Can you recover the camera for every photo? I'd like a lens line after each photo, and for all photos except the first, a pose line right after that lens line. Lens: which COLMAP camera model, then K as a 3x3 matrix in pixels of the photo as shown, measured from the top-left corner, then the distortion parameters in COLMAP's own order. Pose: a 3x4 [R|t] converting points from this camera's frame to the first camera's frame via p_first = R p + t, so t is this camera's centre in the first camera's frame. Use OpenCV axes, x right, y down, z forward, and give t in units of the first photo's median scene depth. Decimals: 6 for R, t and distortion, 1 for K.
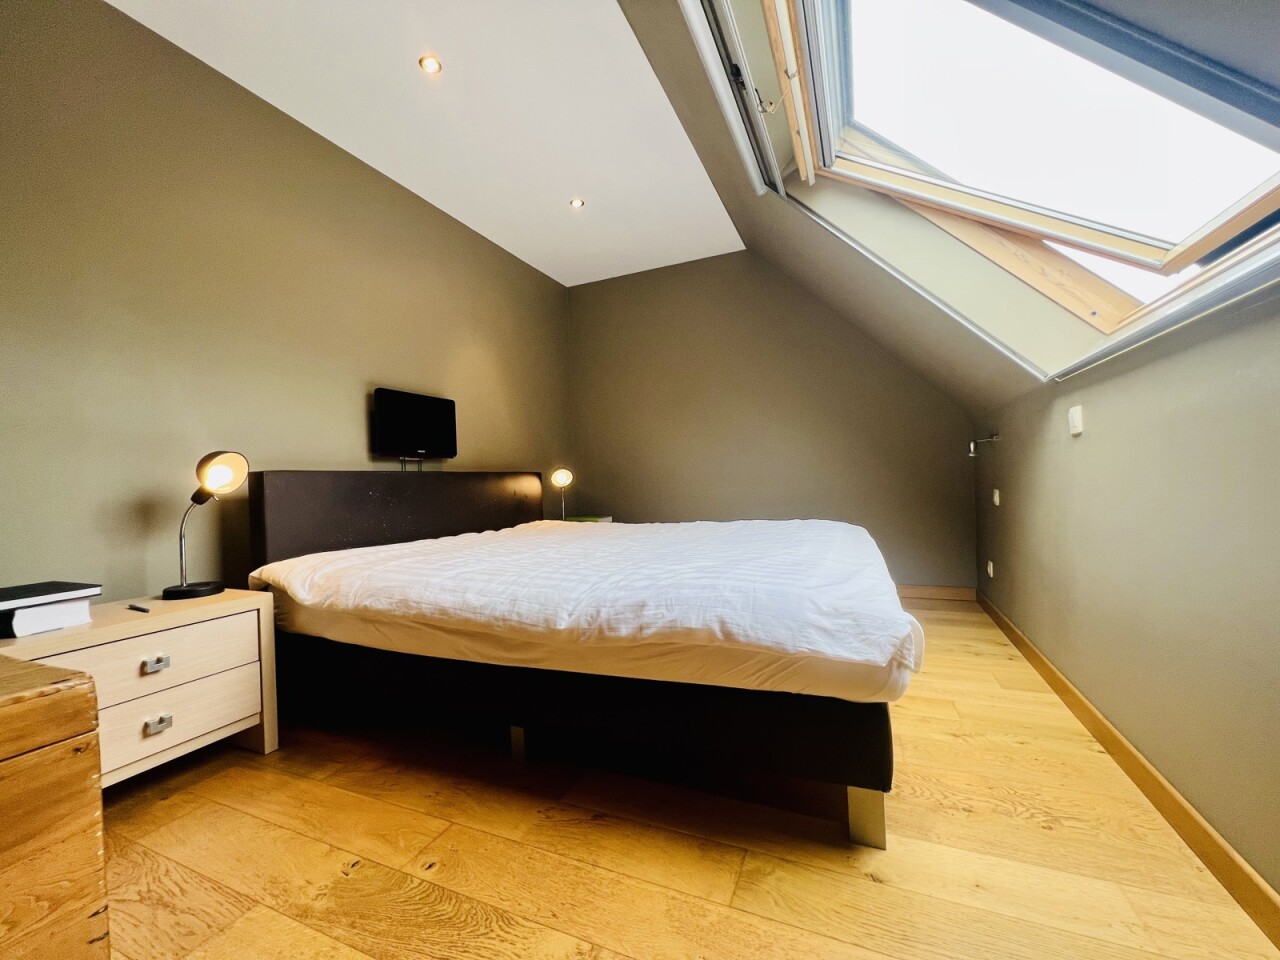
lens RADIAL K [[510.6, 0, 646.2], [0, 510.6, 480.3], [0, 0, 1]] dist [-0.006282, 0.001547]
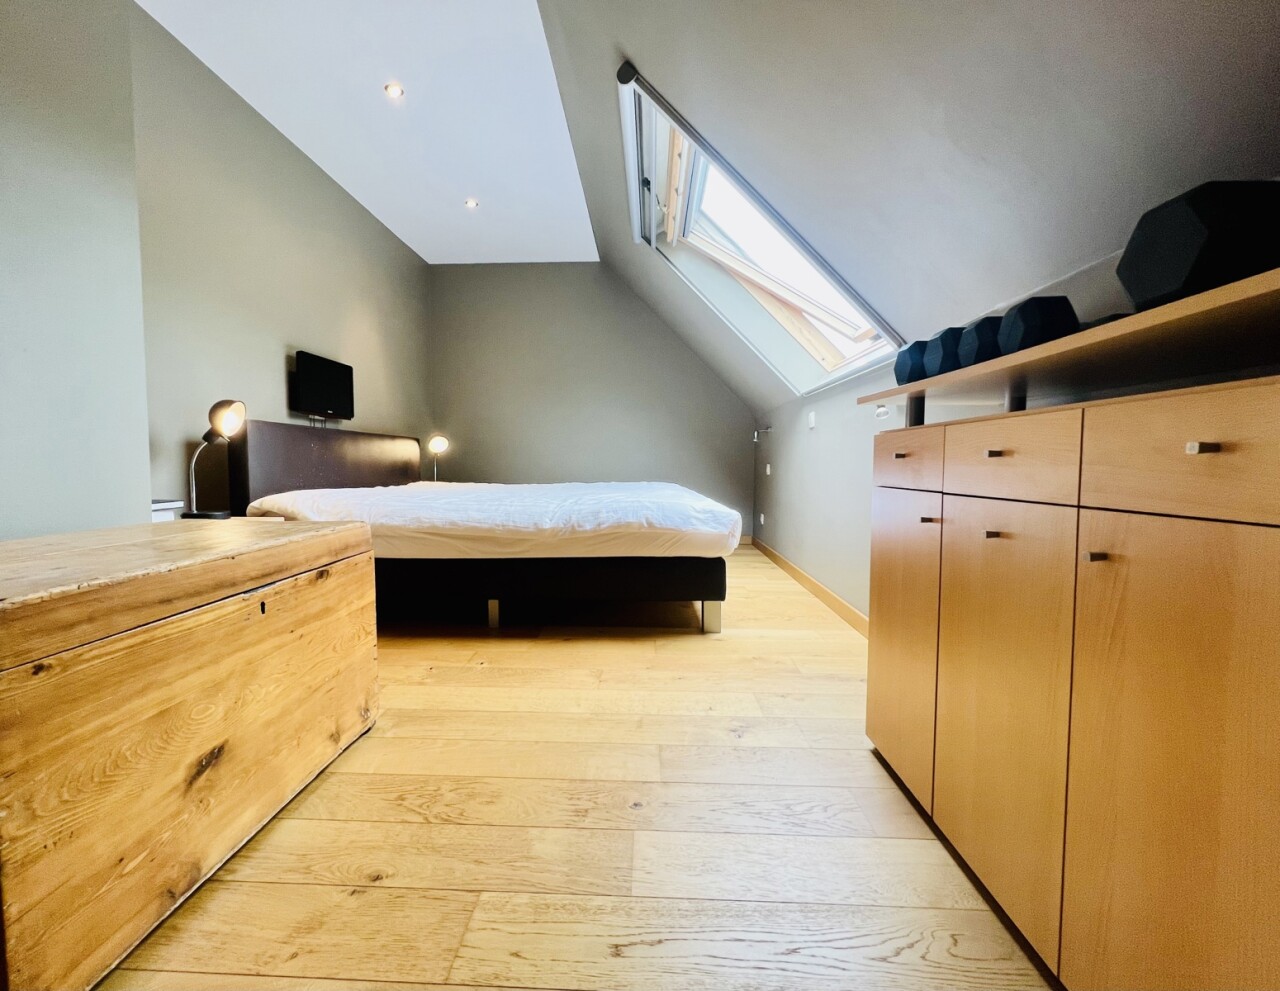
lens RADIAL K [[523.8, 0, 634.5], [0, 523.8, 492.8], [0, 0, 1]] dist [-0.016014, -0.000354]
pose [[0.932457, 0.014459, 0.360993, -0.374501], [-0.034919, 0.998128, 0.050218, 0.063036], [-0.359591, -0.059432, 0.931216, -0.473873]]
